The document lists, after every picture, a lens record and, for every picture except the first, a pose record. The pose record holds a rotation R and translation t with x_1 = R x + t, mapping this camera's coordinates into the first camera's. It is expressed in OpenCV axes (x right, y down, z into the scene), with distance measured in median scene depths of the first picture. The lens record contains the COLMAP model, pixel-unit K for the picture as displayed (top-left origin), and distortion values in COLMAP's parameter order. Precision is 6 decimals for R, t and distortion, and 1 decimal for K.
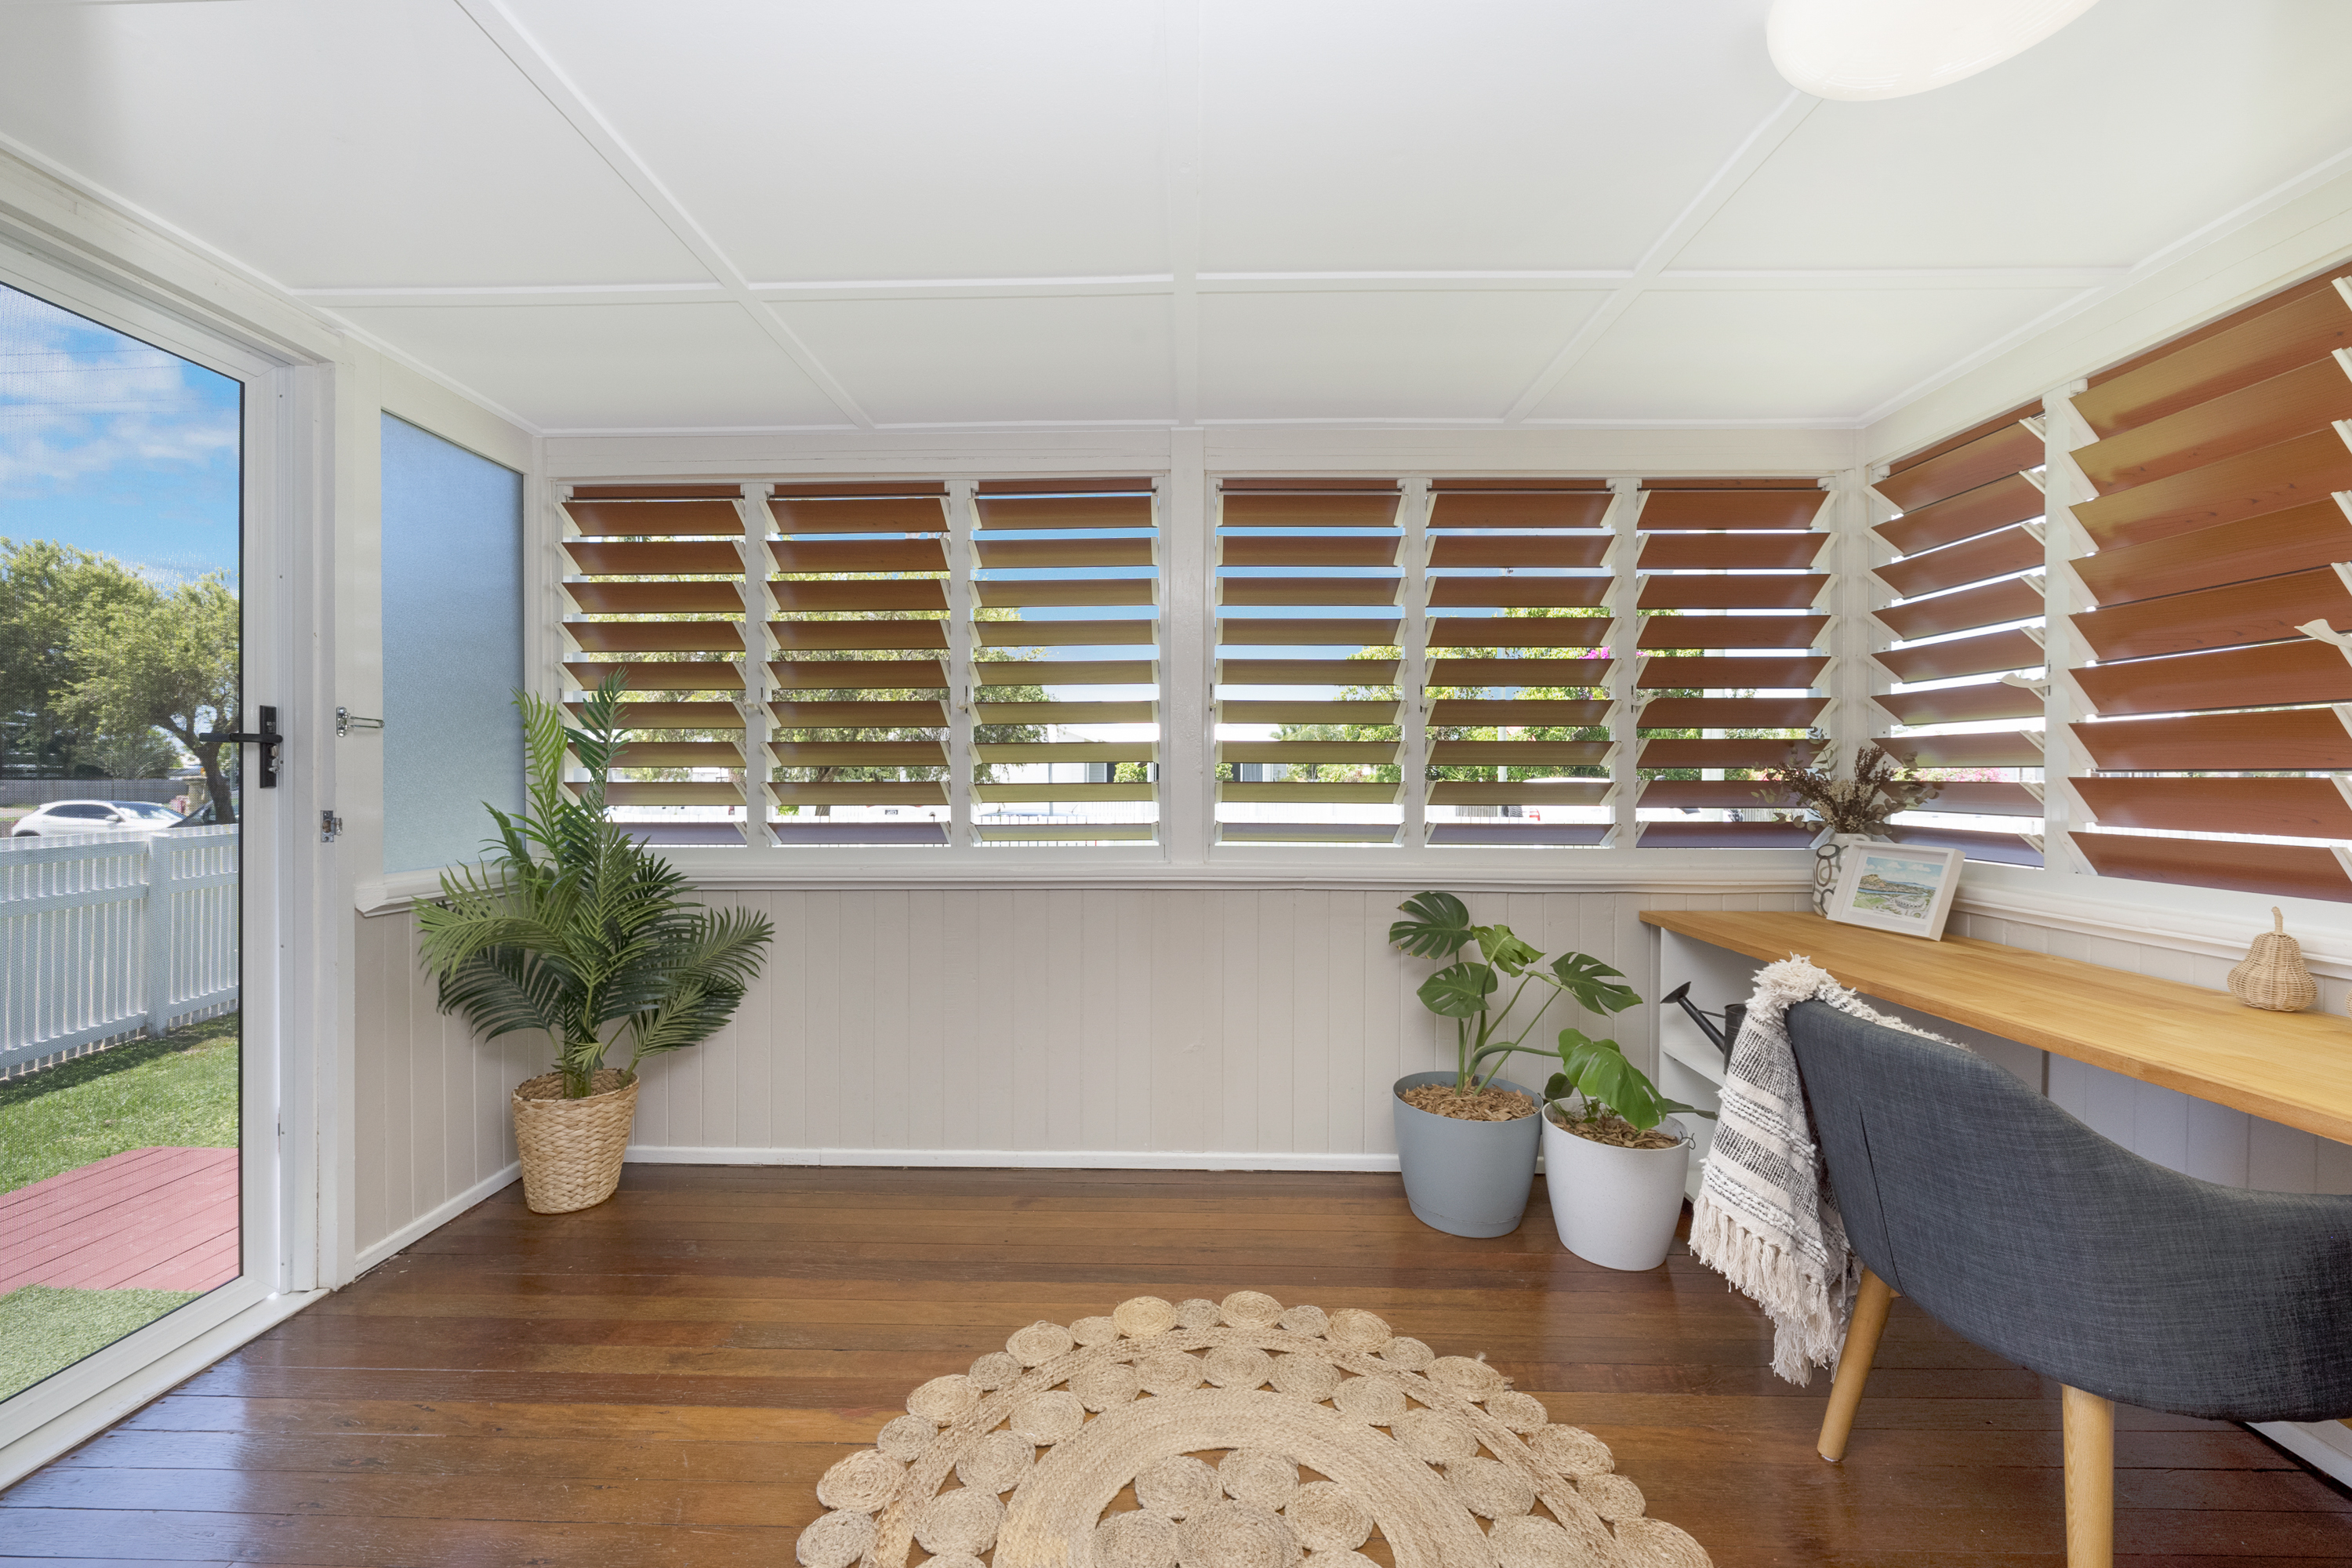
lens RADIAL K [[950.8, 0, 1171.7], [0, 950.8, 779.8], [0, 0, 1]] dist [-0.001098, 0.000026]
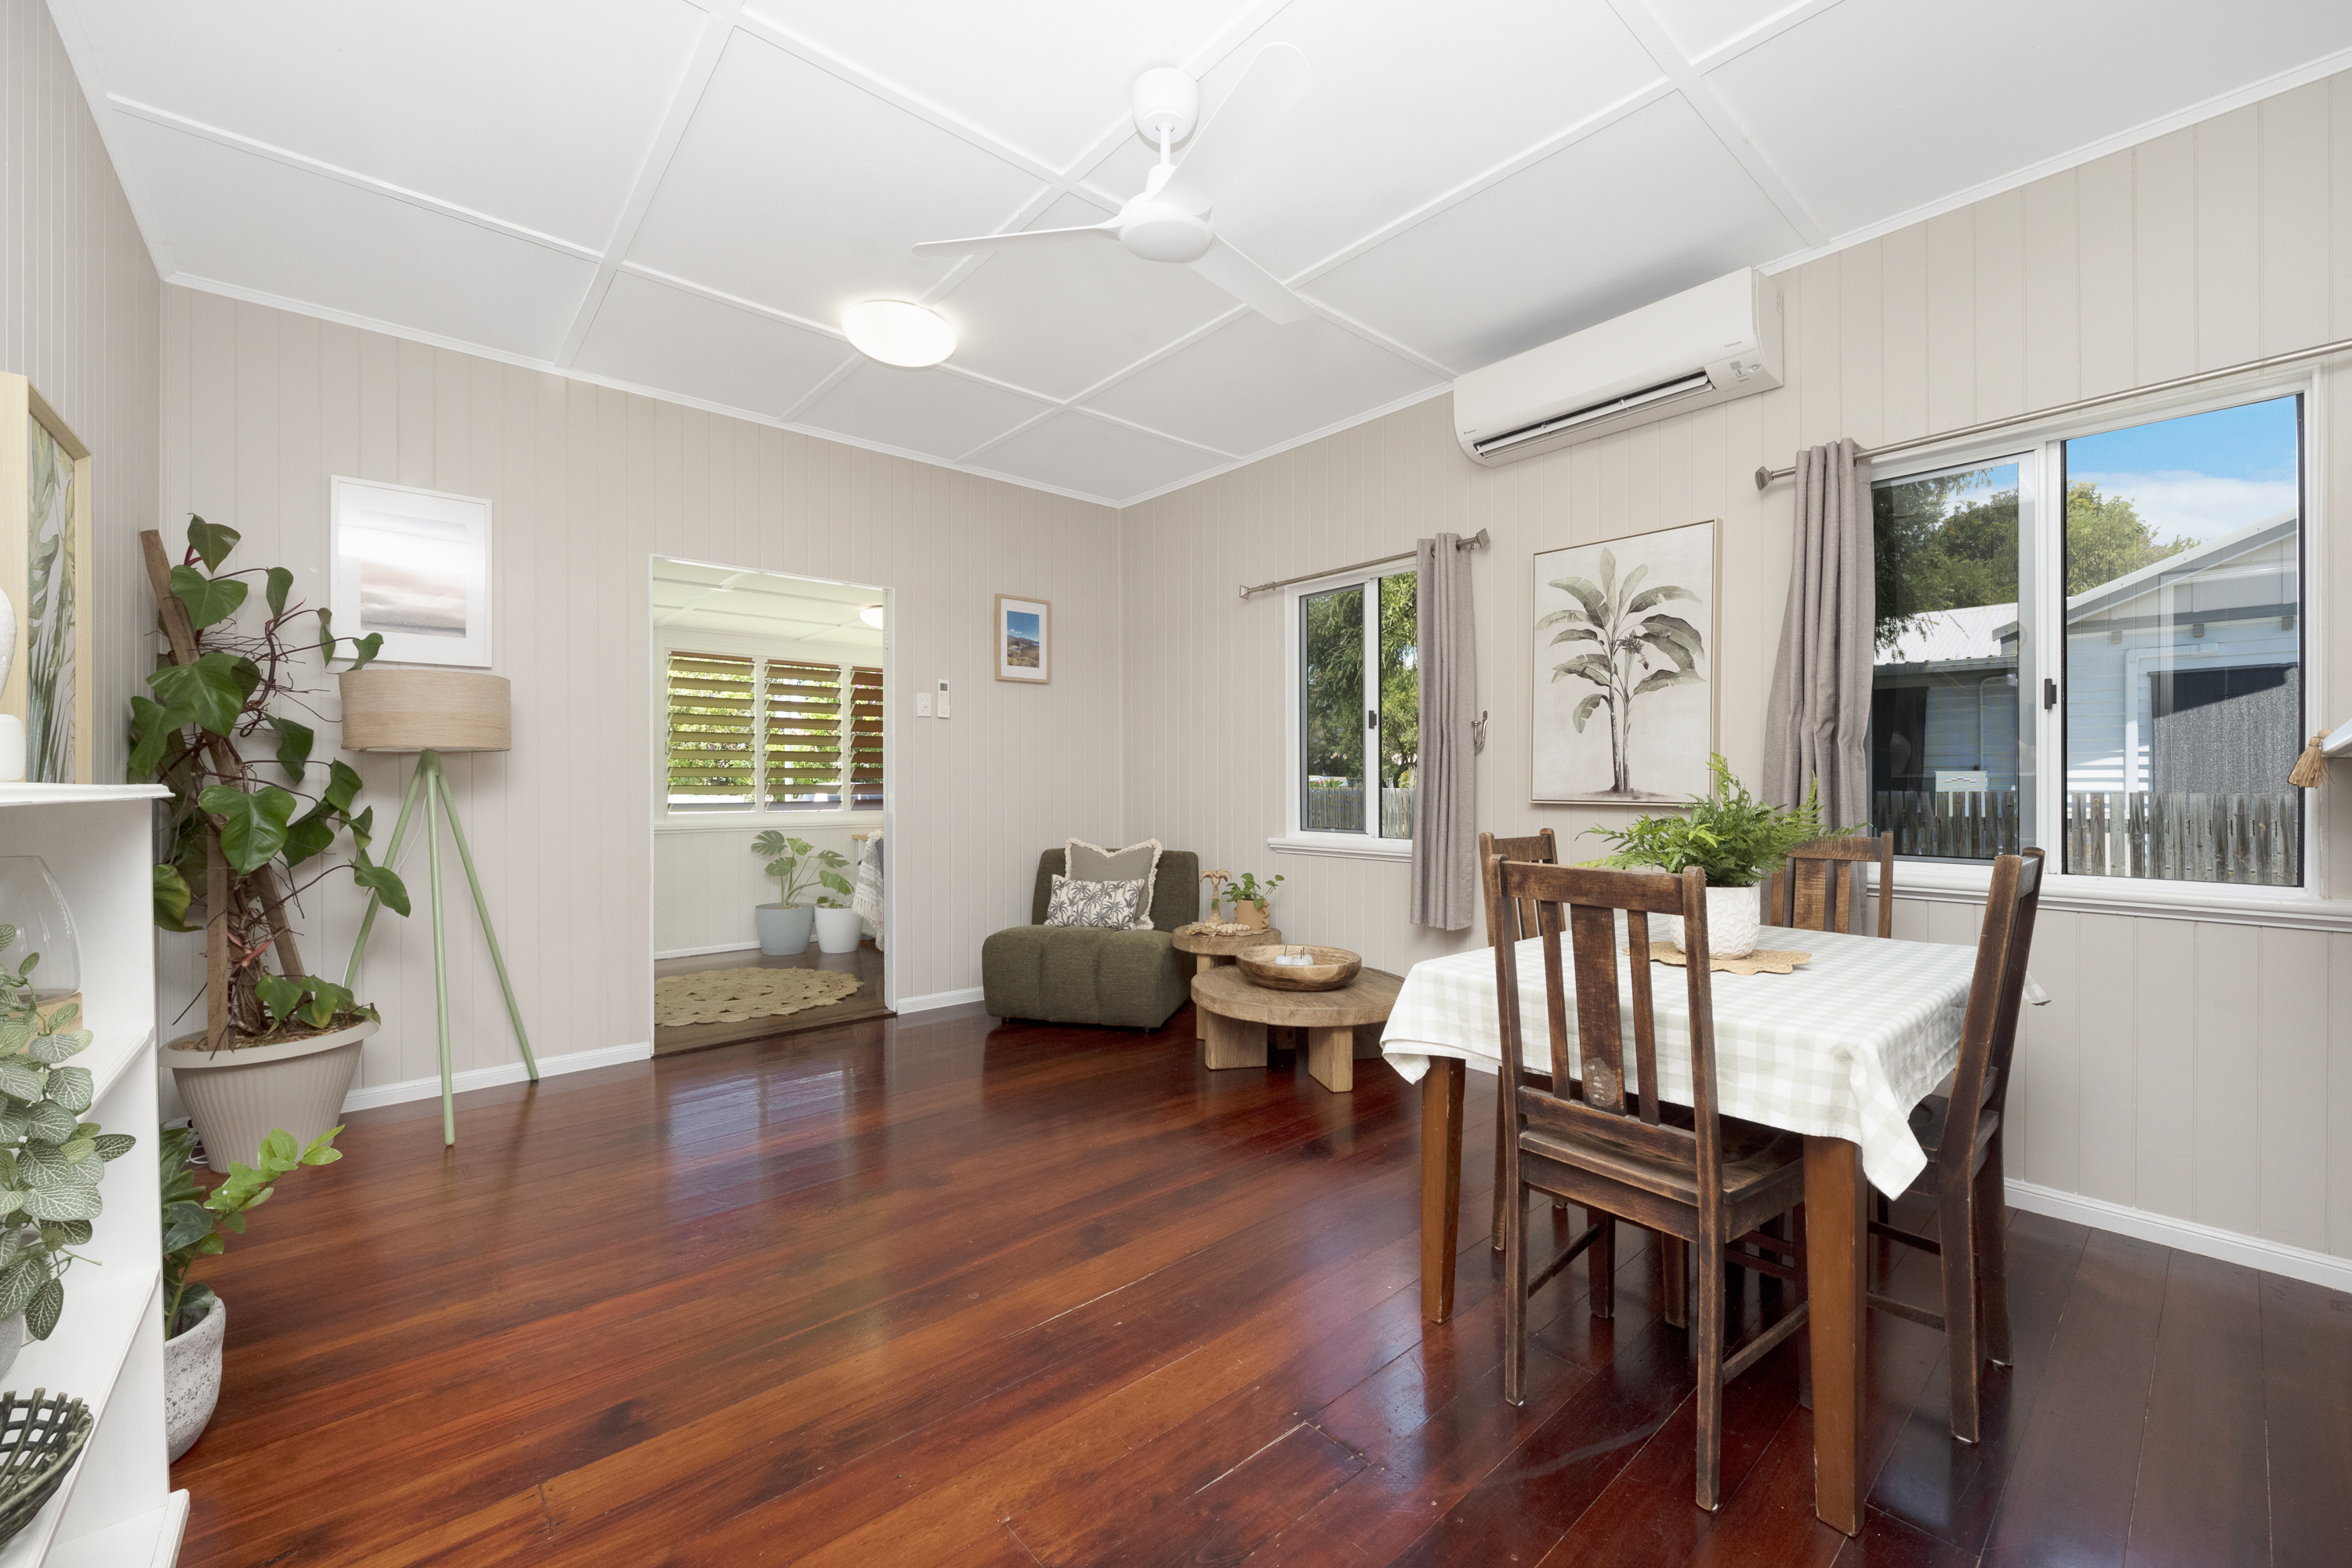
lens RADIAL K [[950.8, 0, 1189.2], [0, 950.8, 782.0], [0, 0, 1]] dist [-0.001098, 0.000026]
pose [[0.739222, -0.000172, 0.673462, -0.597415], [0.001312, 0.999998, -0.001184, -0.002059], [-0.673460, 0.001759, 0.739221, -1.599755]]
